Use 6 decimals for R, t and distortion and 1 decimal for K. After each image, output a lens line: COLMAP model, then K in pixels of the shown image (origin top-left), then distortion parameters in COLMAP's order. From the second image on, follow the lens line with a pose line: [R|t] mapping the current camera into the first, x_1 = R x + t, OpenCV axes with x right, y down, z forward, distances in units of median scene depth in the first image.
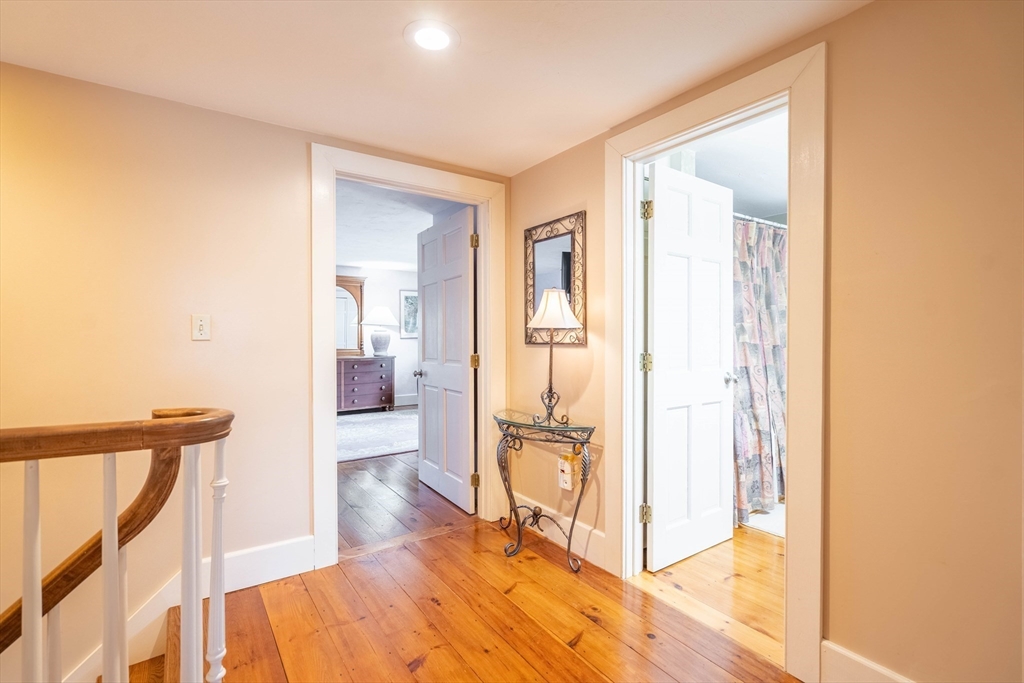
lens RADIAL K [[473.2, 0, 510.7], [0, 473.2, 336.1], [0, 0, 1]] dist [-0.006563, 0.002936]
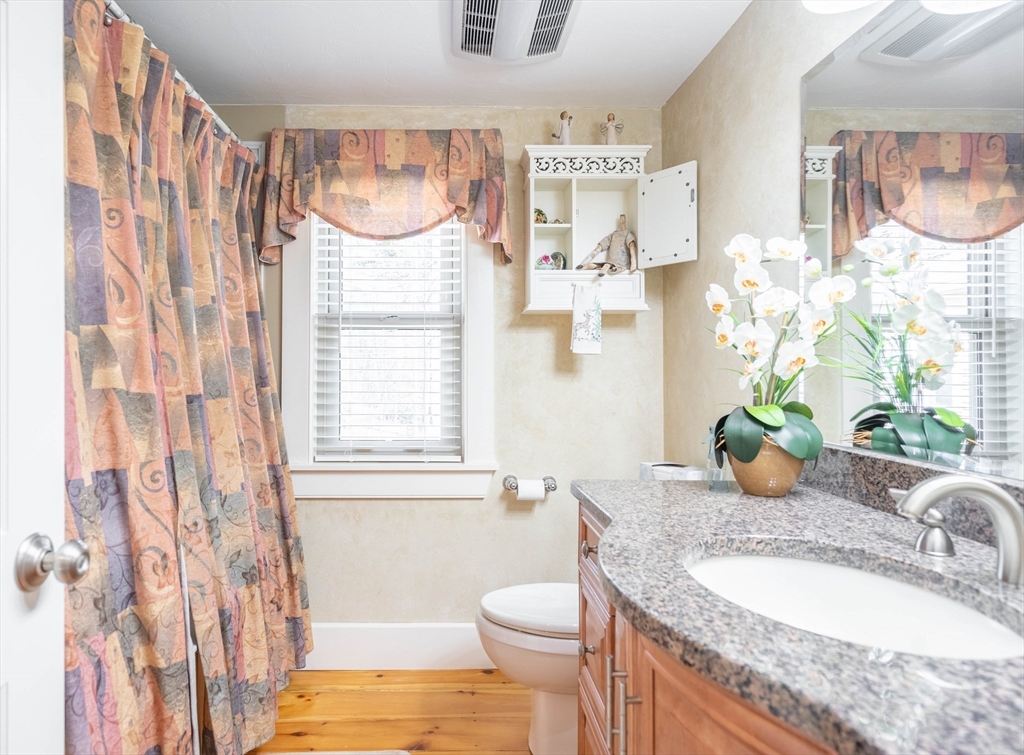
lens RADIAL K [[691.9, 0, 511.8], [0, 691.9, 374.4], [0, 0, 1]] dist [0.008231, 0.000052]
pose [[0.542507, 0.001704, 0.840049, 0.259761], [-0.002282, 0.999997, -0.000556, 0.003094], [-0.840048, -0.001615, 0.542509, 0.538779]]
